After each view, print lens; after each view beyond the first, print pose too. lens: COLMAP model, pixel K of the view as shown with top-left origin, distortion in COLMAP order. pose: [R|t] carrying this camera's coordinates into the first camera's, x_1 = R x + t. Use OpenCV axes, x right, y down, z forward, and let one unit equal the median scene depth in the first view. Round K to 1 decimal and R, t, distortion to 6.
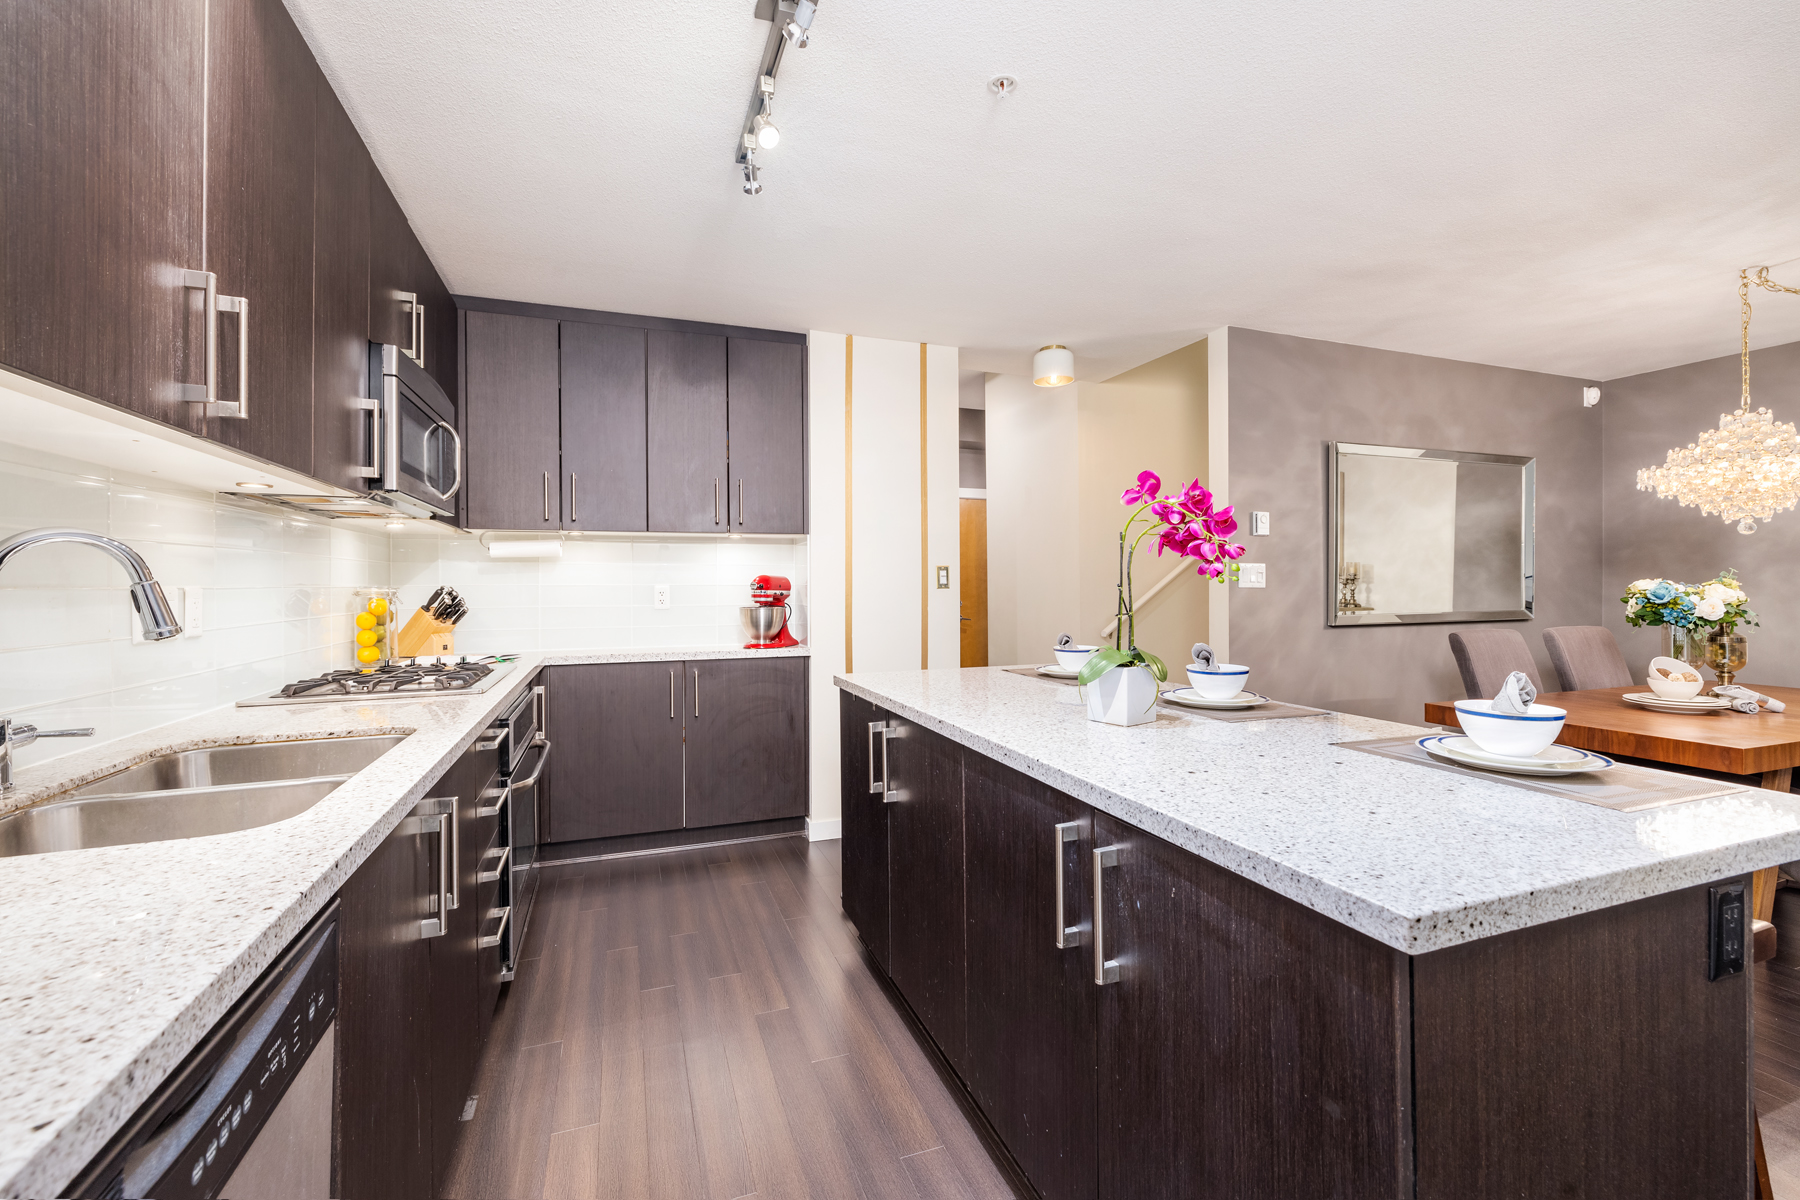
lens RADIAL K [[752.3, 0, 888.5], [0, 752.3, 576.9], [0, 0, 1]] dist [0.000133, 0.001597]
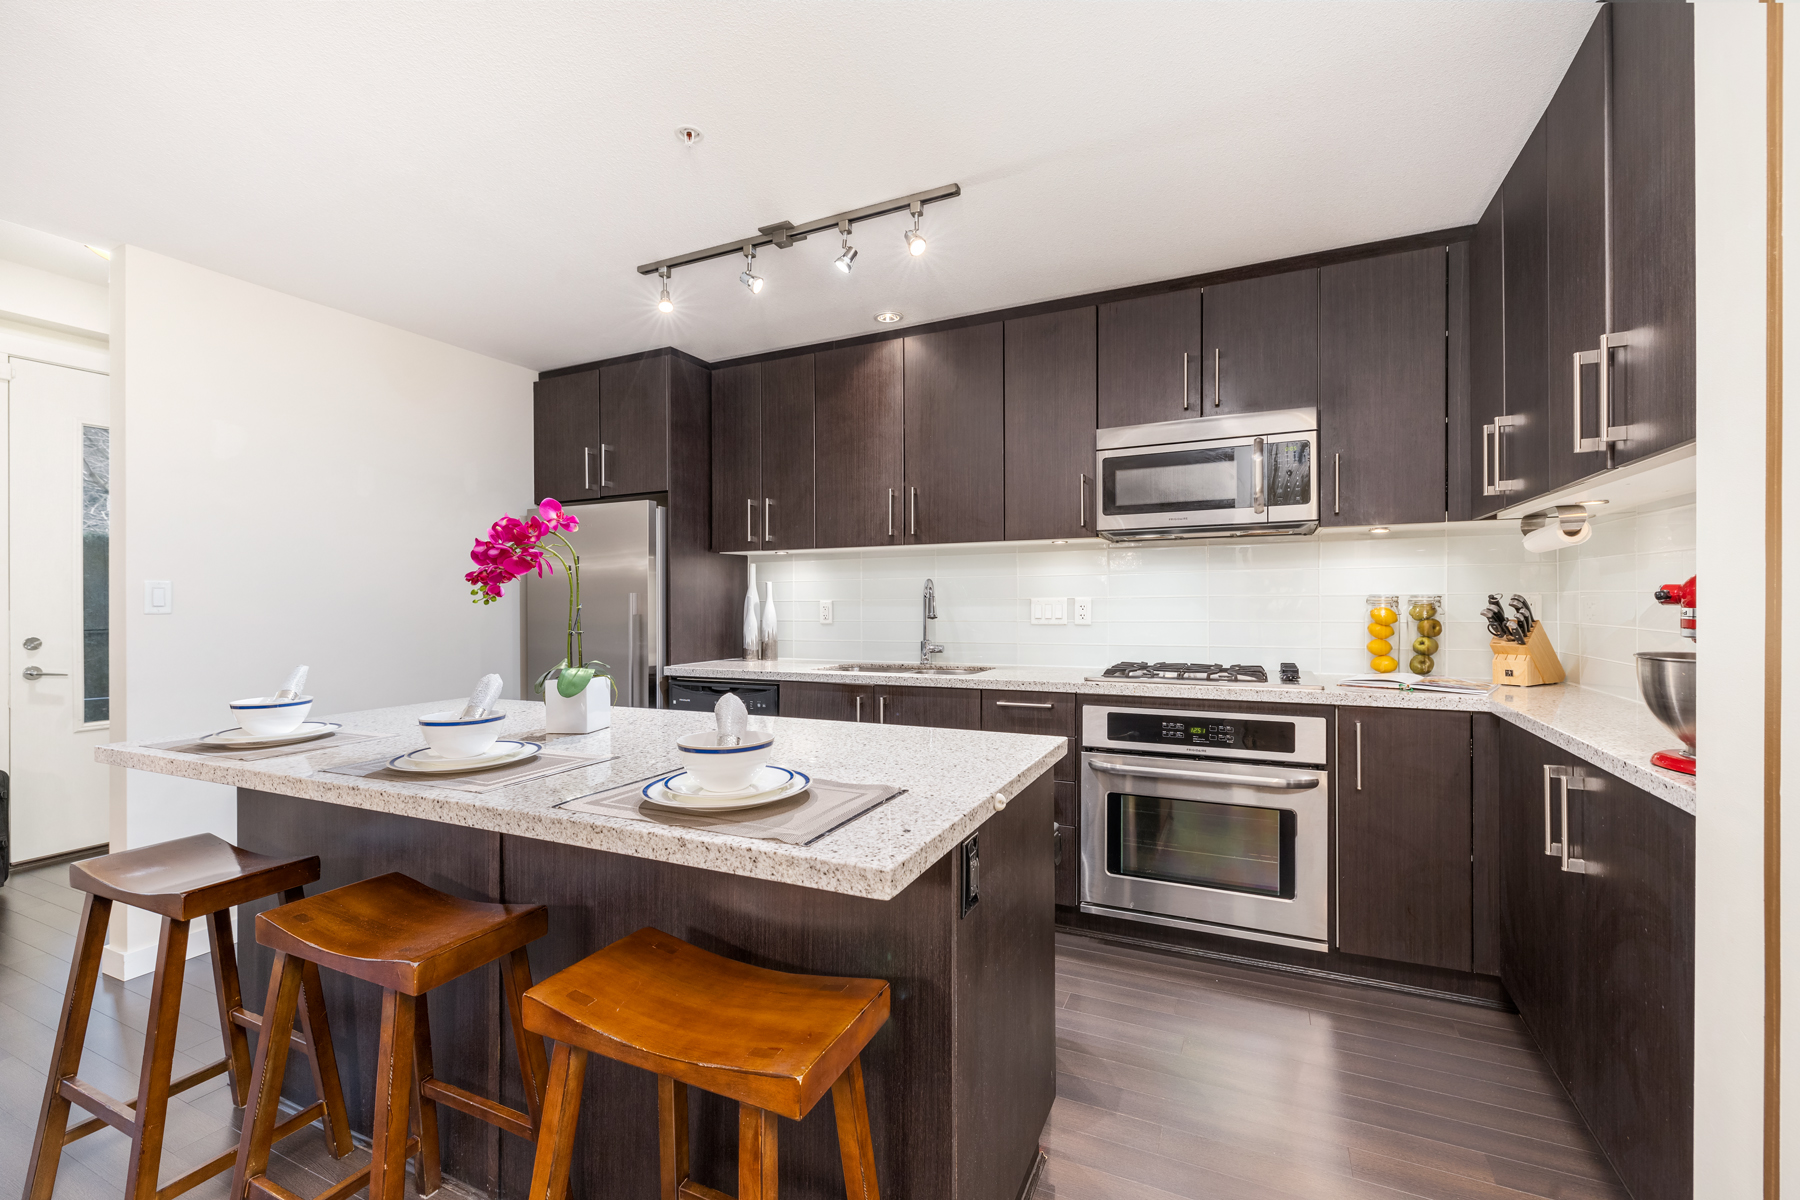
lens RADIAL K [[752.3, 0, 909.1], [0, 752.3, 601.5], [0, 0, 1]] dist [0.000133, 0.001597]
pose [[-0.709982, 0.015019, -0.704060, 0.355287], [0.020227, 0.999795, 0.000931, 0.006565], [0.703930, -0.013580, -0.710140, 1.003452]]
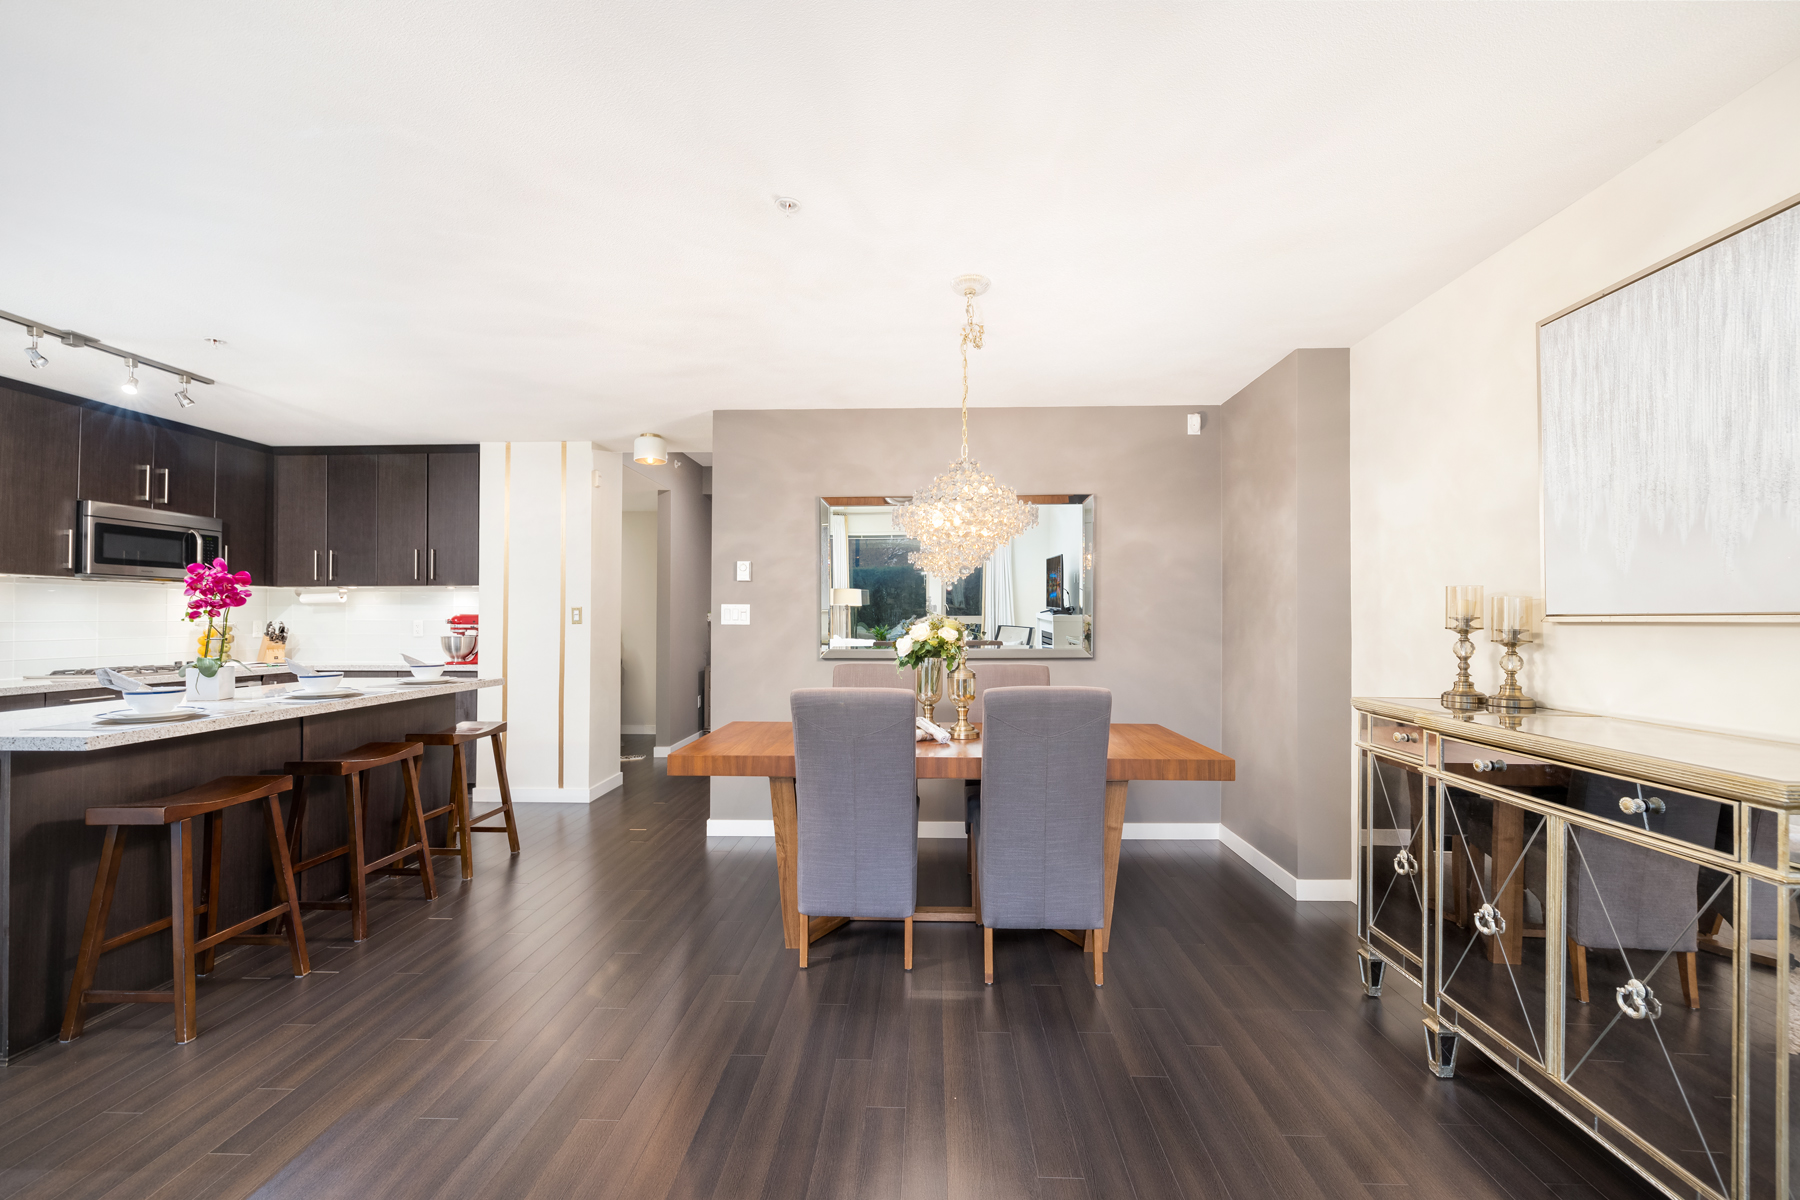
lens RADIAL K [[752.3, 0, 904.1], [0, 752.3, 608.8], [0, 0, 1]] dist [0.000133, 0.001597]
pose [[0.925890, -0.002686, -0.377783, 1.189485], [0.001211, 0.999991, -0.004142, -0.005641], [0.377791, 0.003378, 0.925885, -0.012456]]
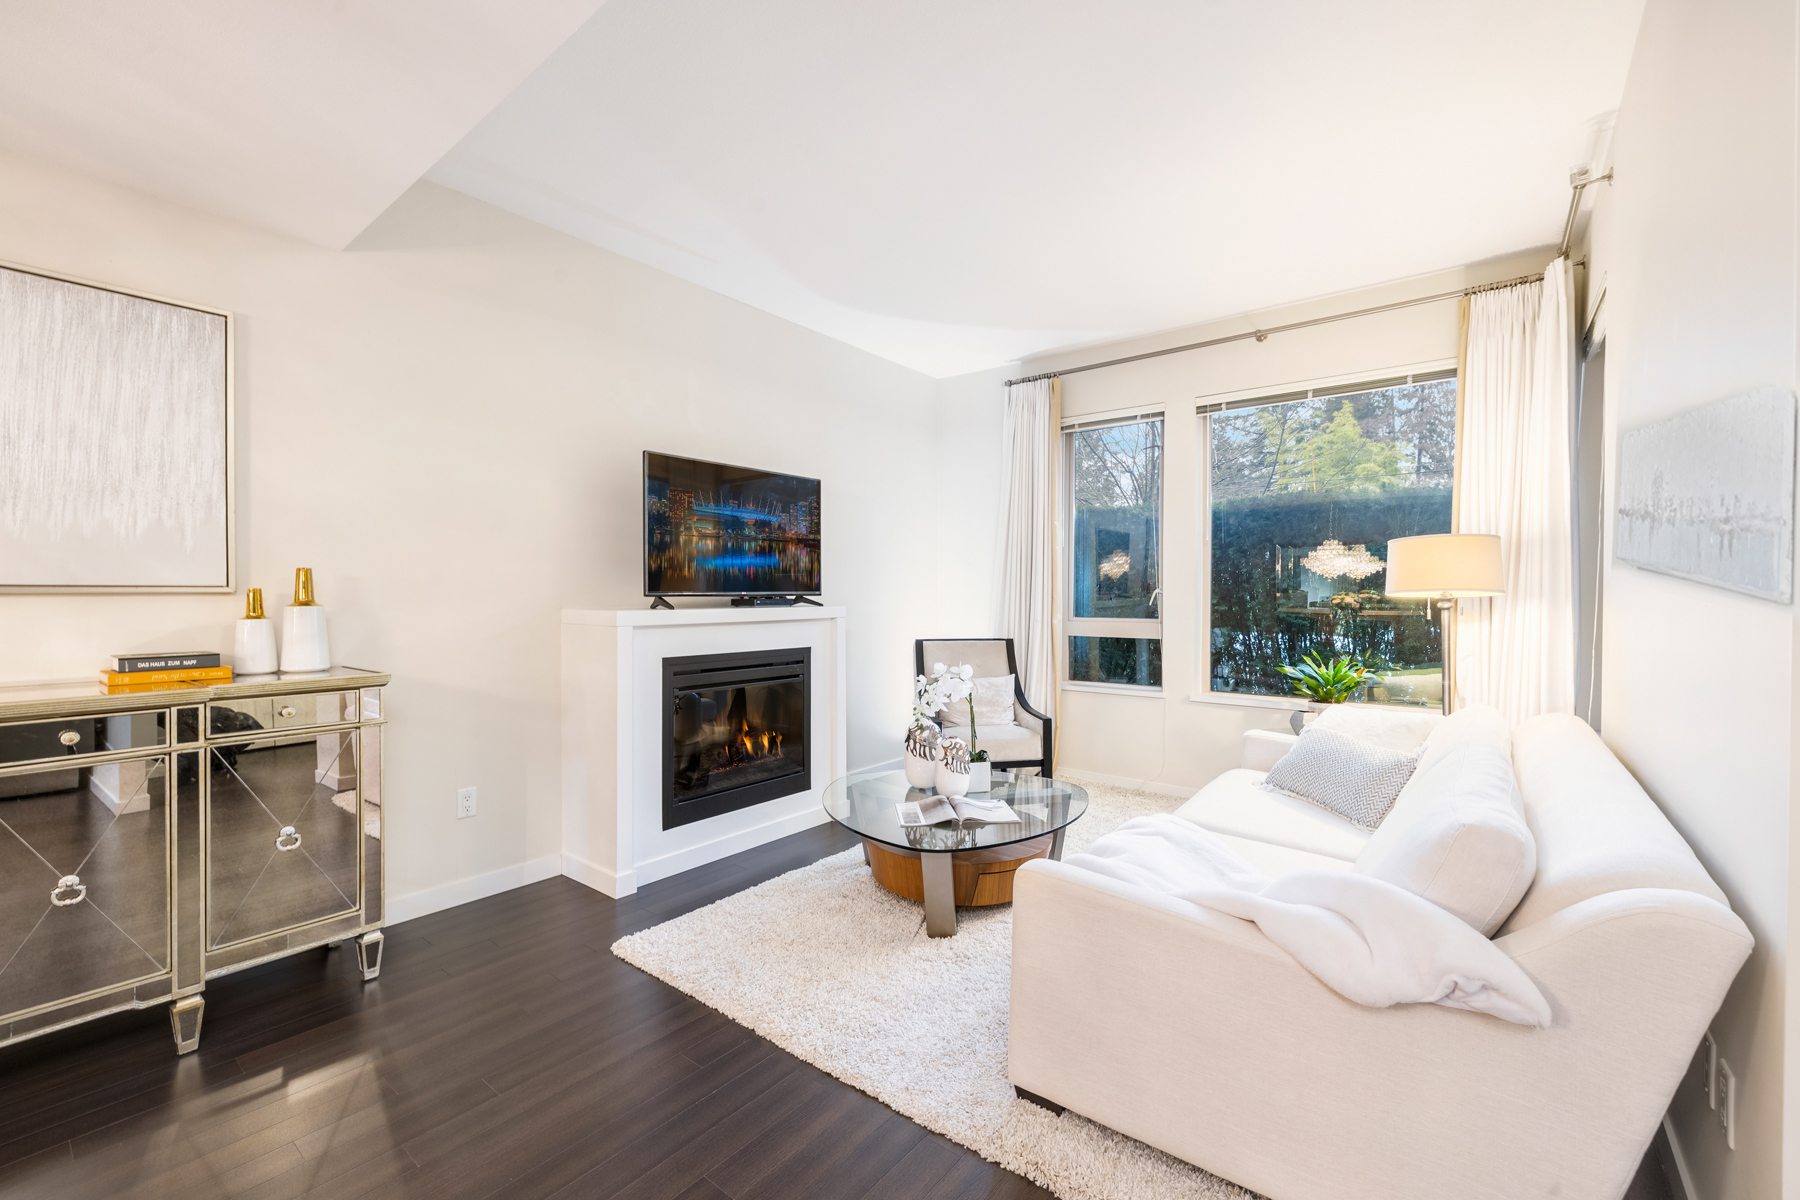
lens RADIAL K [[752.3, 0, 897.0], [0, 752.3, 600.0], [0, 0, 1]] dist [0.000133, 0.001597]
pose [[-0.519005, -0.007829, 0.854736, 0.668927], [-0.009000, 0.999953, 0.003694, -0.001287], [-0.854724, -0.005776, -0.519051, 0.301479]]
